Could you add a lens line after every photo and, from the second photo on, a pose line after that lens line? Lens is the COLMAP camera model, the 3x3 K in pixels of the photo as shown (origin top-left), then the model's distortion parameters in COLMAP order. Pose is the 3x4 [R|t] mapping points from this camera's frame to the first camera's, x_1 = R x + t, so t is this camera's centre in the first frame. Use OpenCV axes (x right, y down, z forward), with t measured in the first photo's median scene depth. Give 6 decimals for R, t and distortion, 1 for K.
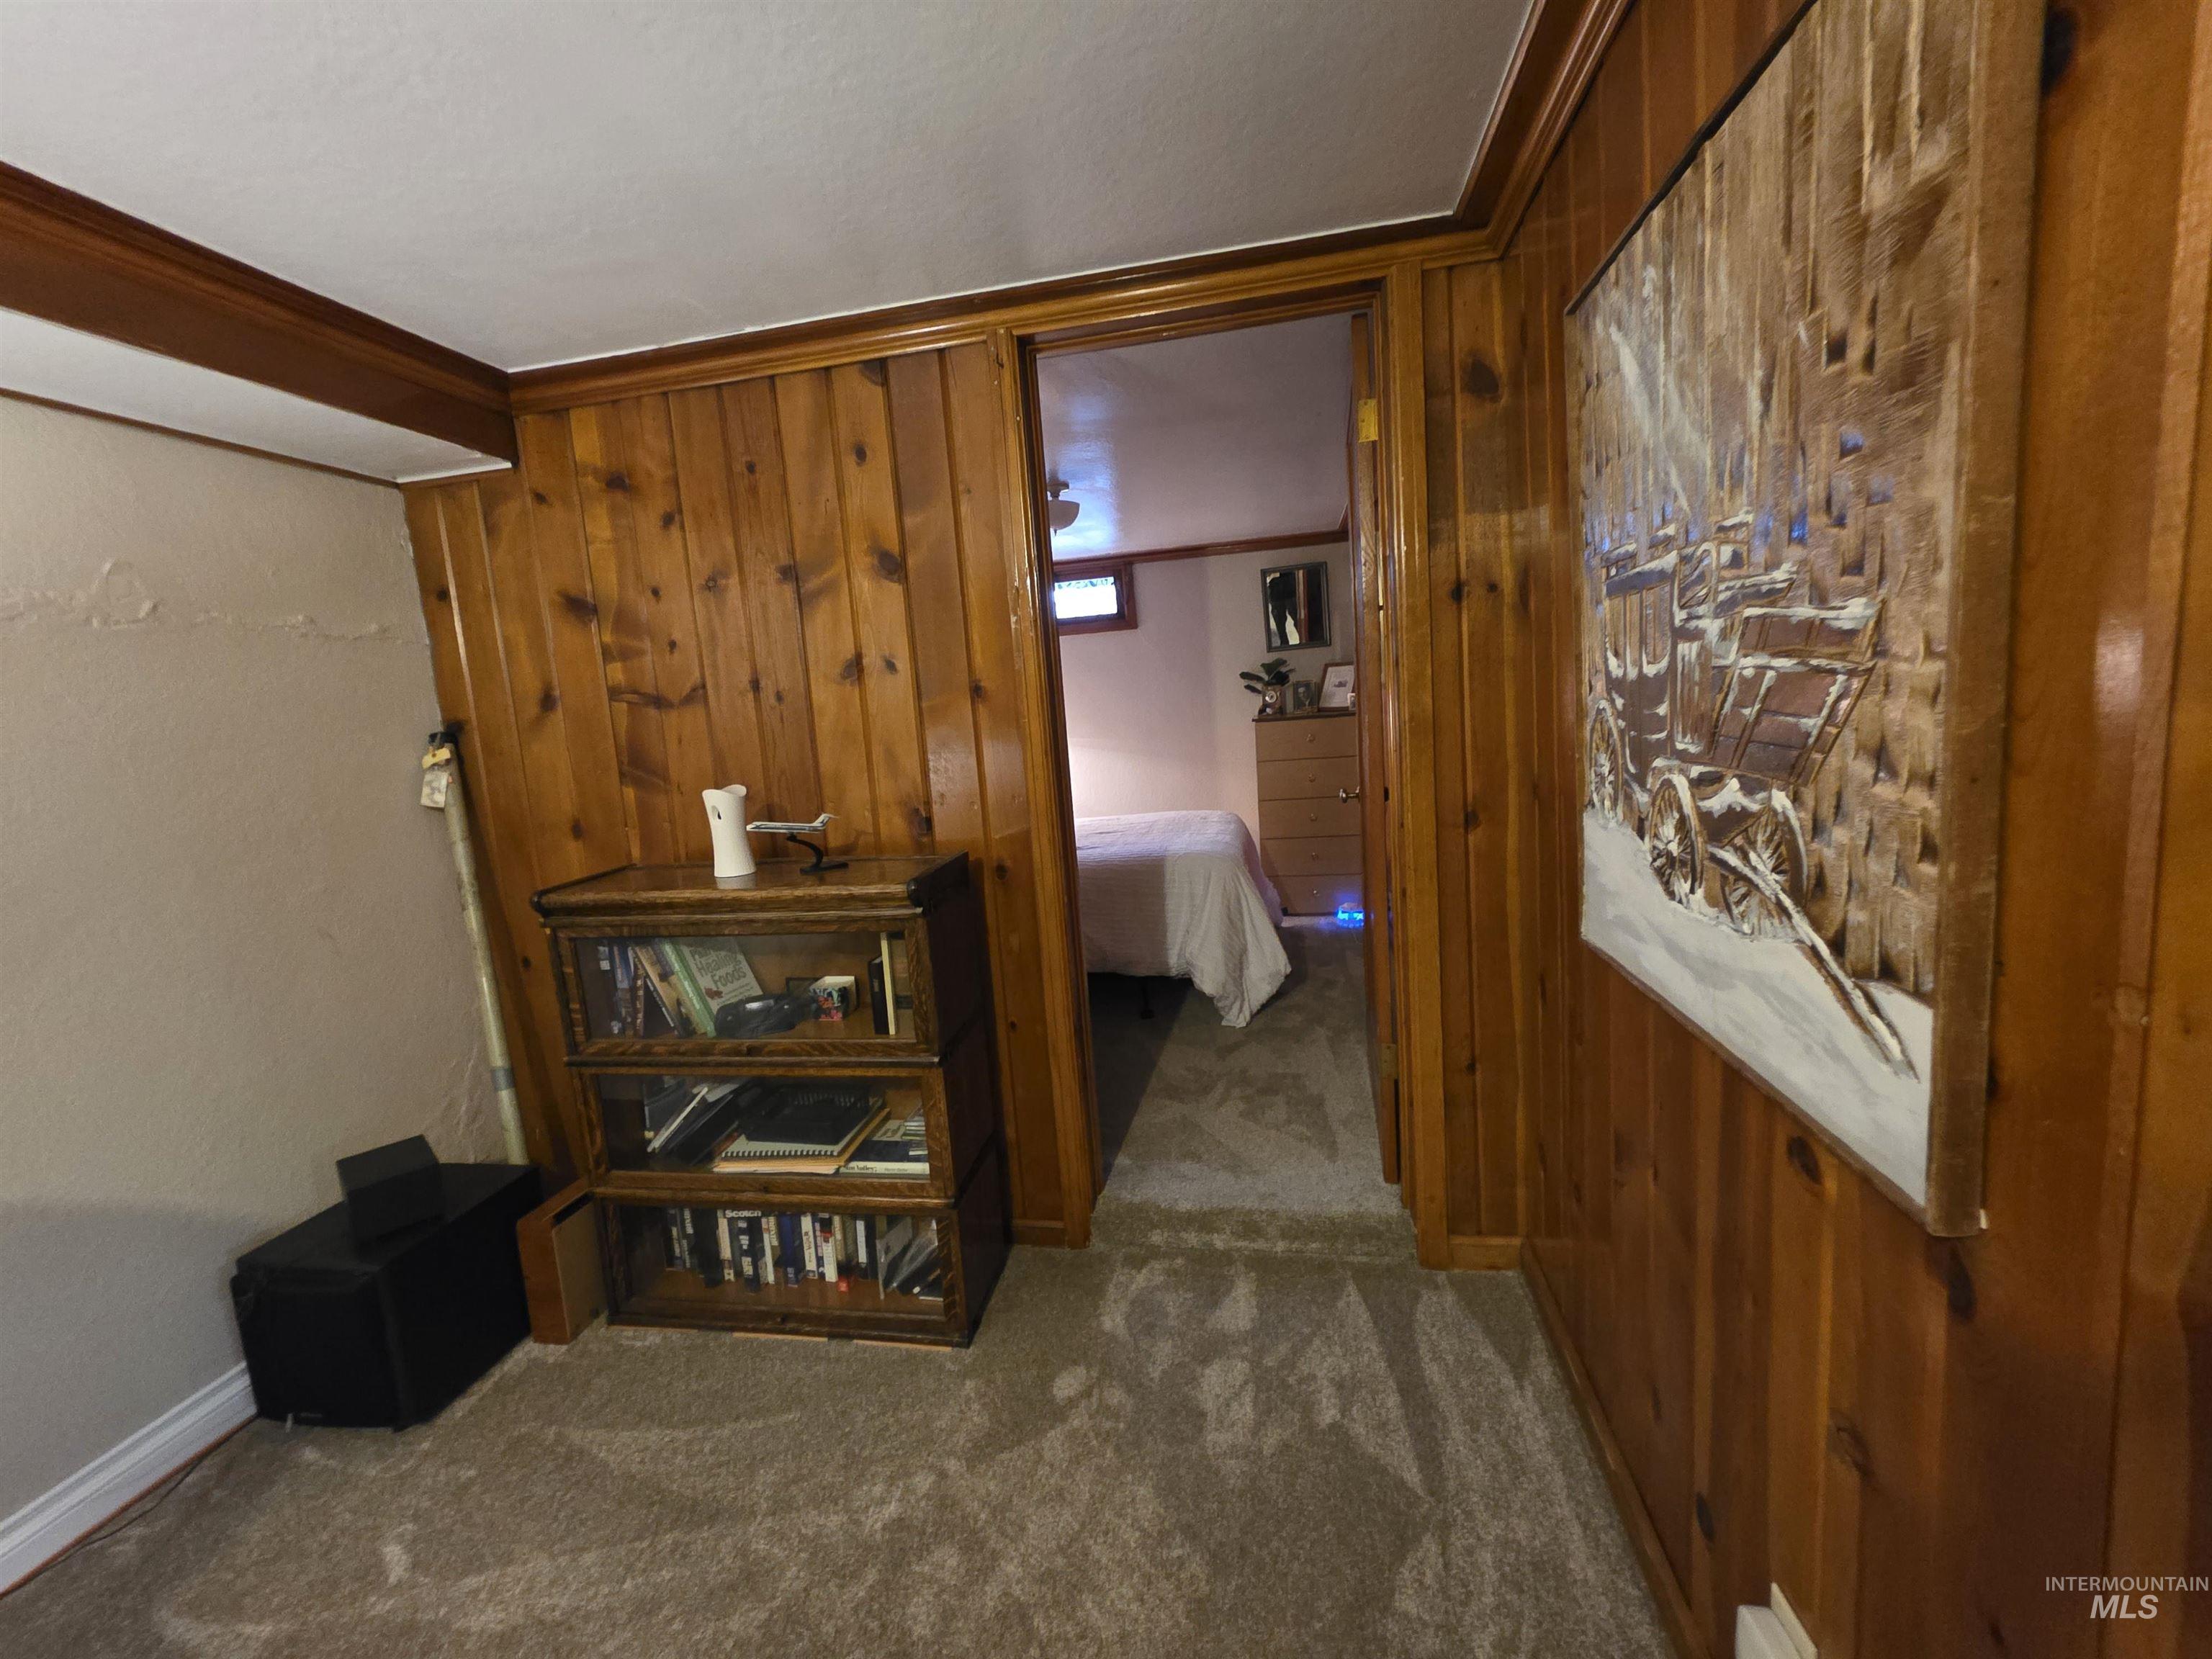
lens RADIAL K [[892.2, 0, 1110.1], [0, 892.2, 825.3], [0, 0, 1]] dist [-0.000050, -0.000007]
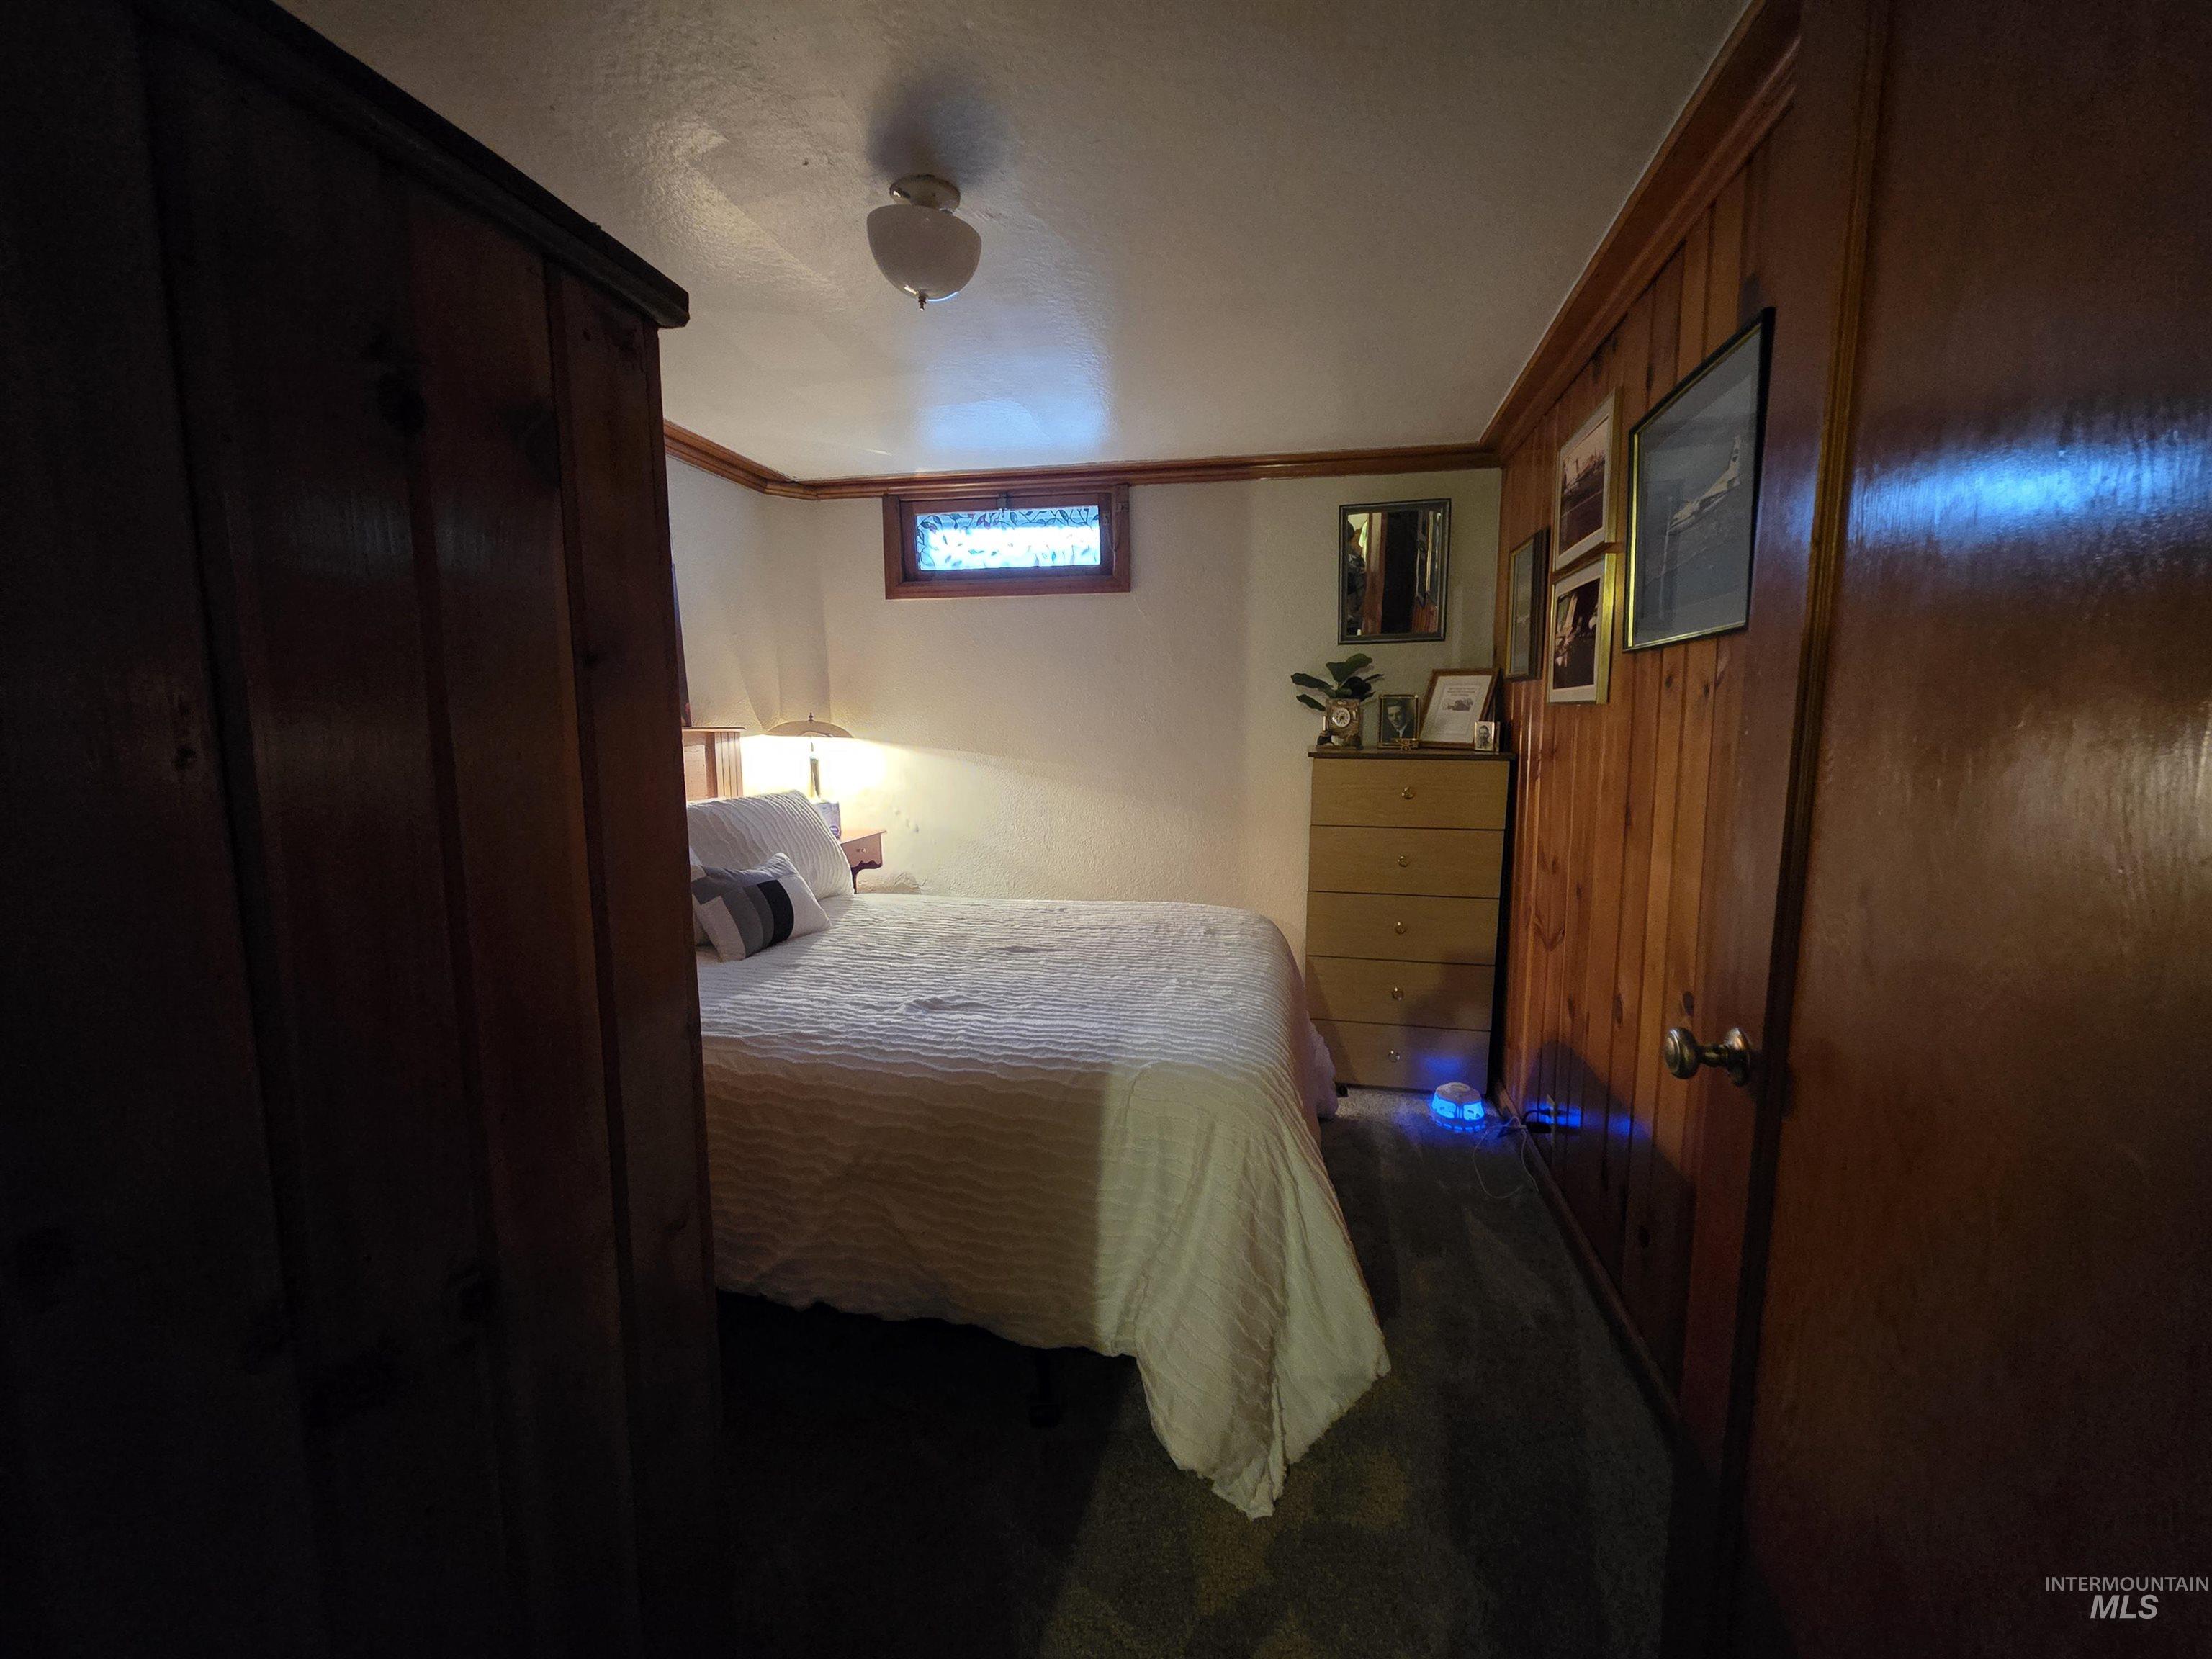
lens RADIAL K [[892.2, 0, 1104.2], [0, 892.2, 828.1], [0, 0, 1]] dist [-0.000050, -0.000007]
pose [[0.996698, 0.077364, -0.024644, 0.042234], [-0.077684, 0.996902, -0.012304, -0.050335], [0.023616, 0.014178, 0.999621, 0.399960]]
